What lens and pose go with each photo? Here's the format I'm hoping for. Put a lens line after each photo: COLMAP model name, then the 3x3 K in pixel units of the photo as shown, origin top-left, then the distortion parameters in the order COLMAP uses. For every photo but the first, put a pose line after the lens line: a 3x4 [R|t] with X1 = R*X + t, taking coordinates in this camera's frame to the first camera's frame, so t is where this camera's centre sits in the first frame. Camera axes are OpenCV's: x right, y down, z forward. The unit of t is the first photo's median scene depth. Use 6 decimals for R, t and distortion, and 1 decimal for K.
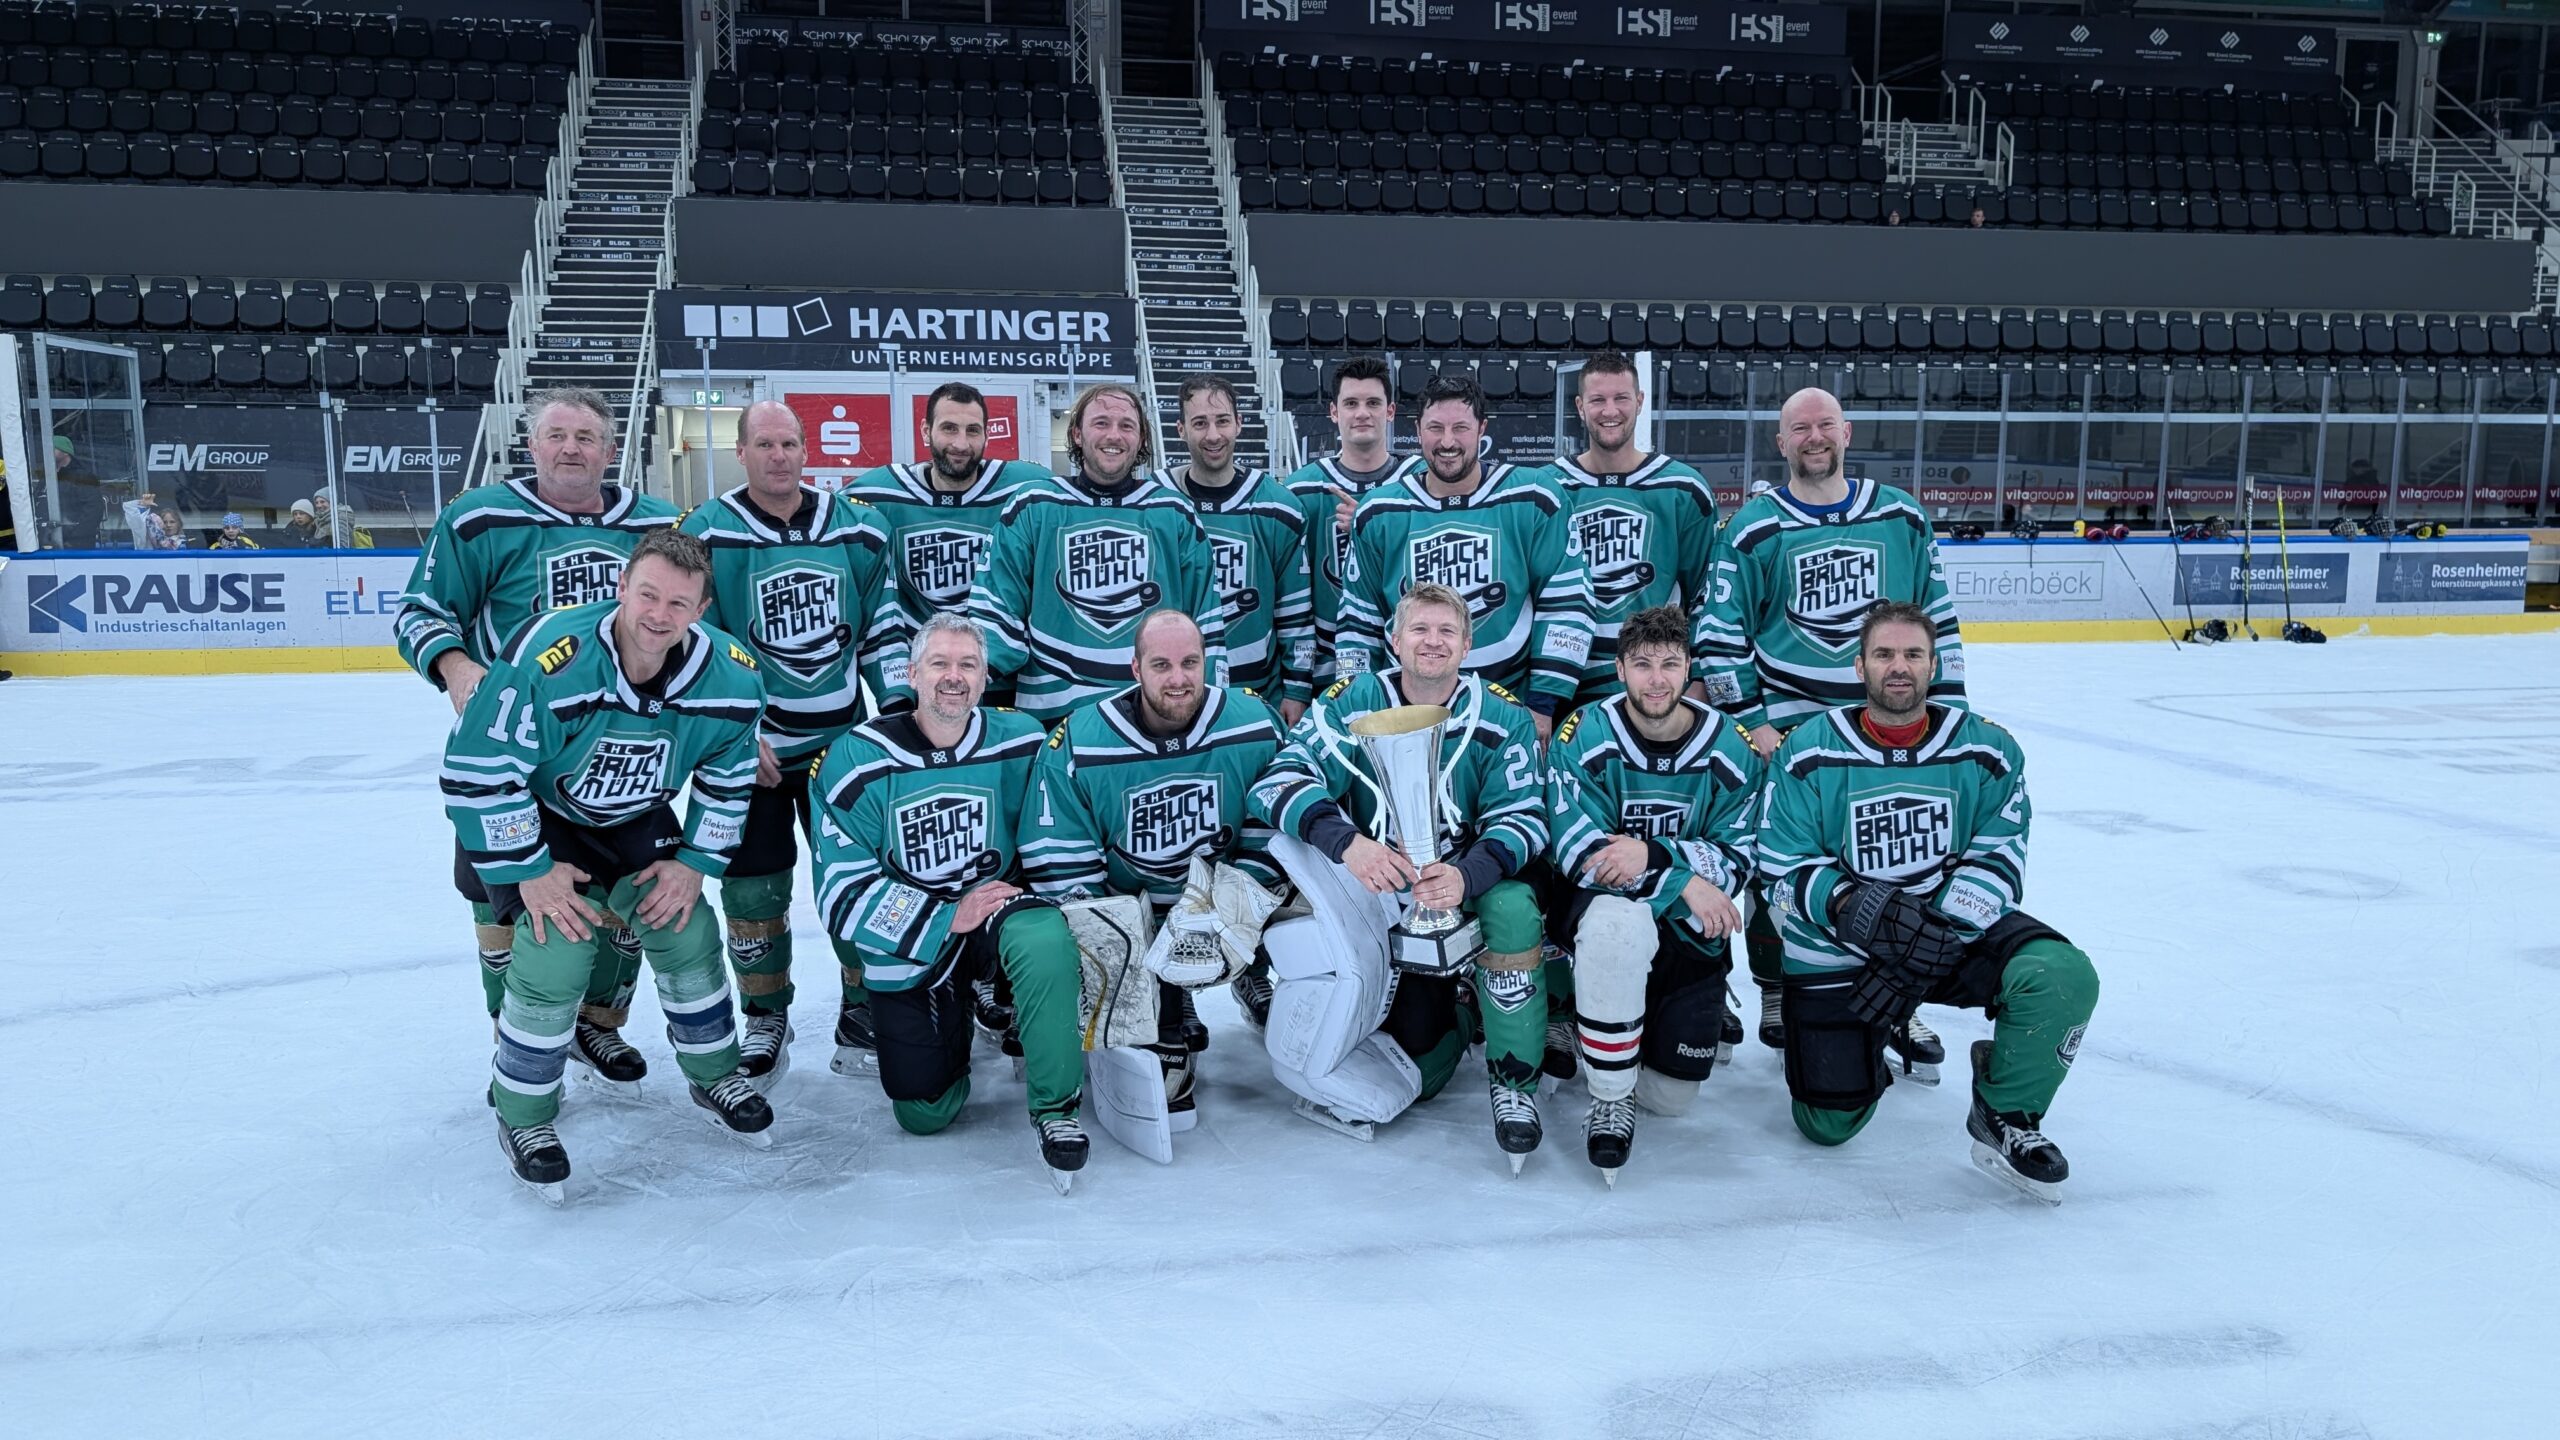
lens RADIAL K [[2002.3, 0, 1280.0], [0, 2002.3, 720.0], [0, 0, 1]] dist [-0.005375, 0.007324]
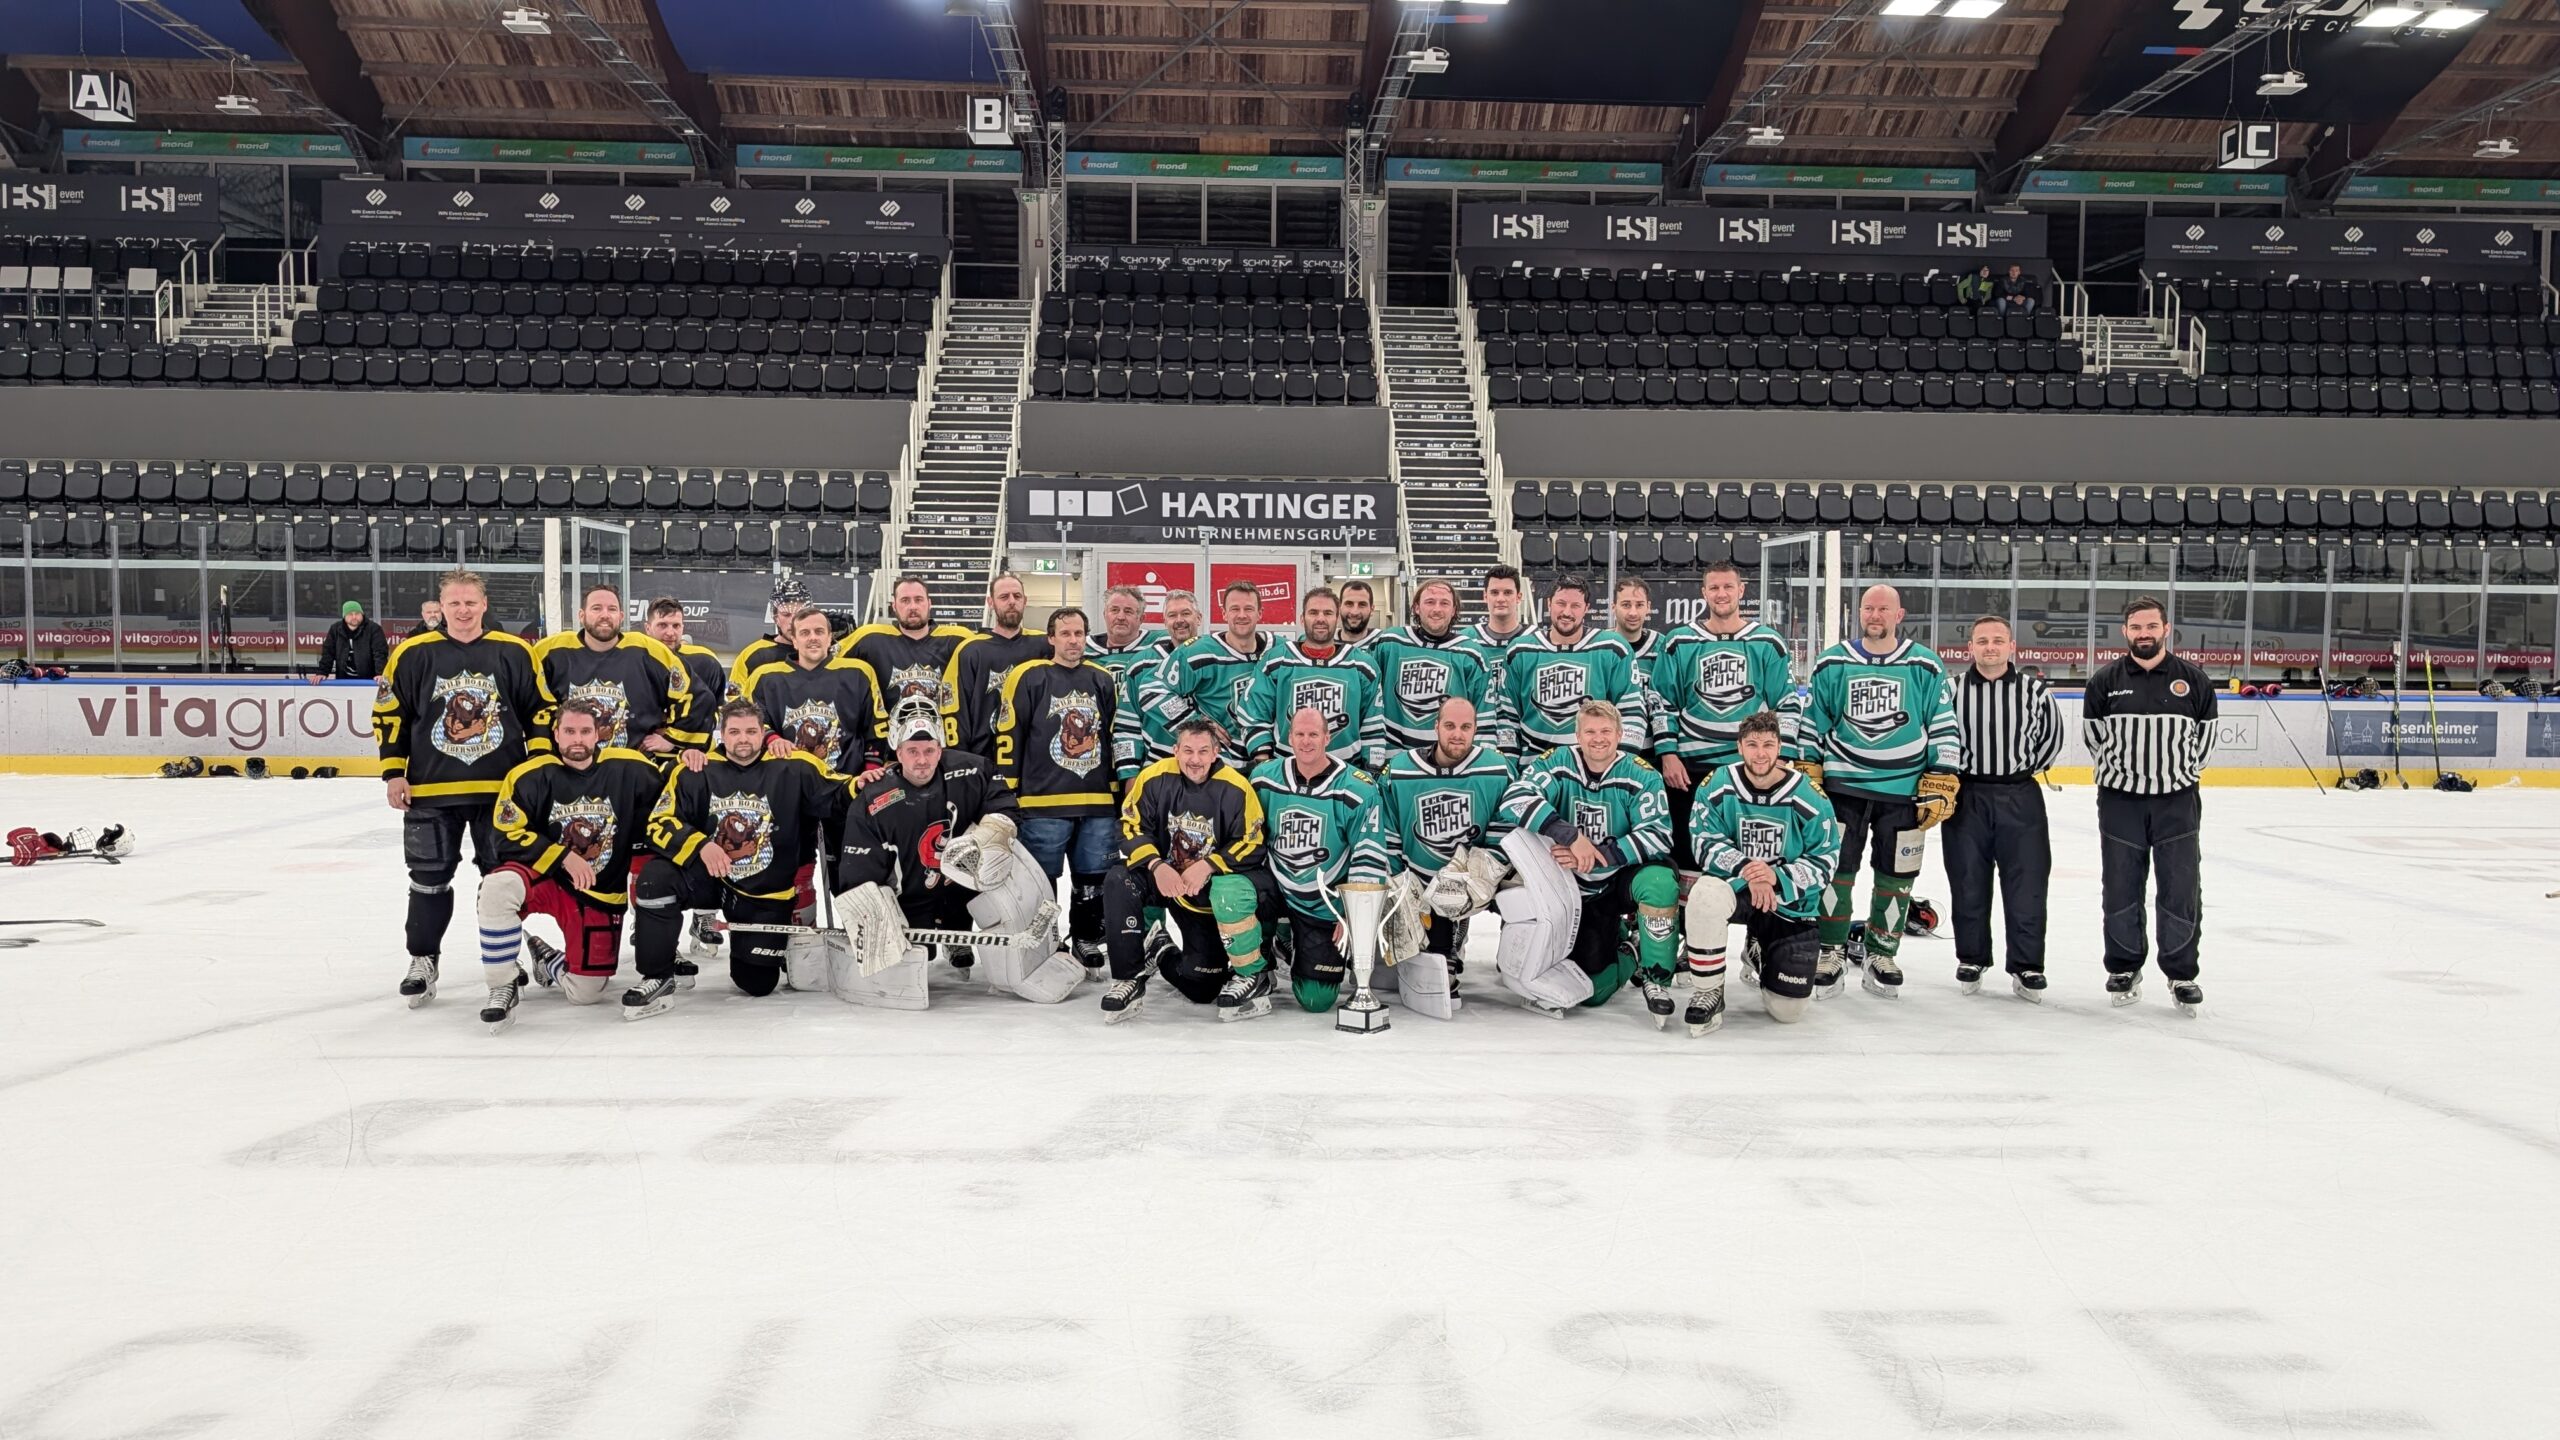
lens RADIAL K [[2002.3, 0, 1280.0], [0, 2002.3, 720.0], [0, 0, 1]] dist [-0.005375, 0.007324]
pose [[0.991960, 0.014673, -0.125696, 0.009042], [-0.024454, 0.996759, -0.076635, 0.019513], [0.124165, 0.079093, 0.989104, -0.151661]]
